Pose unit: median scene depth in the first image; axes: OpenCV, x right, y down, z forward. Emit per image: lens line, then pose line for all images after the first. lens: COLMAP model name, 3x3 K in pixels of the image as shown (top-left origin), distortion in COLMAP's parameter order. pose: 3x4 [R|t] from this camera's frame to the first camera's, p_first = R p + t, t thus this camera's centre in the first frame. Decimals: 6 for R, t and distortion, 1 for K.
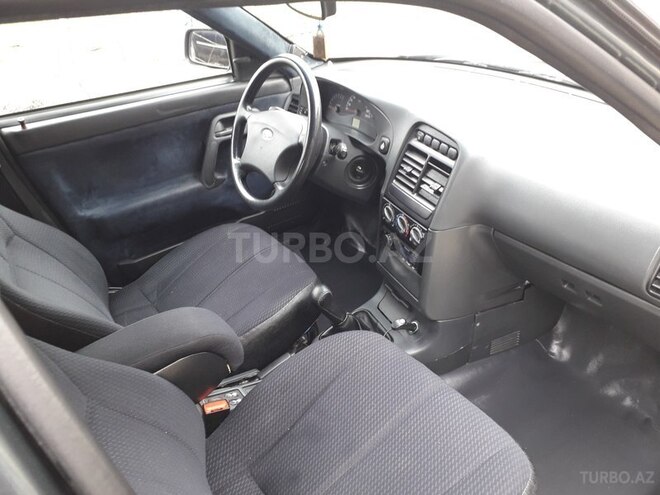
lens RADIAL K [[523.8, 0, 328.7], [0, 523.8, 253.5], [0, 0, 1]] dist [0.001883, -0.007205]
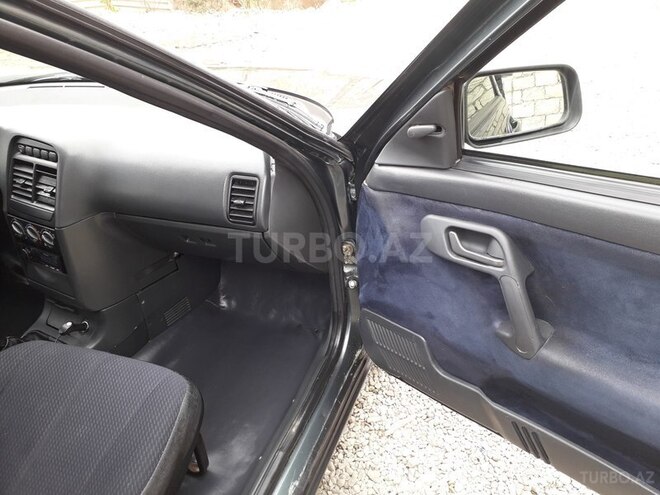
lens RADIAL K [[523.8, 0, 329.7], [0, 523.8, 242.1], [0, 0, 1]] dist [0.001883, -0.007205]
pose [[0.823420, -0.285117, 0.490600, 0.110427], [0.315891, 0.948561, 0.021076, 0.125199], [-0.471373, 0.137622, 0.871130, -0.184939]]
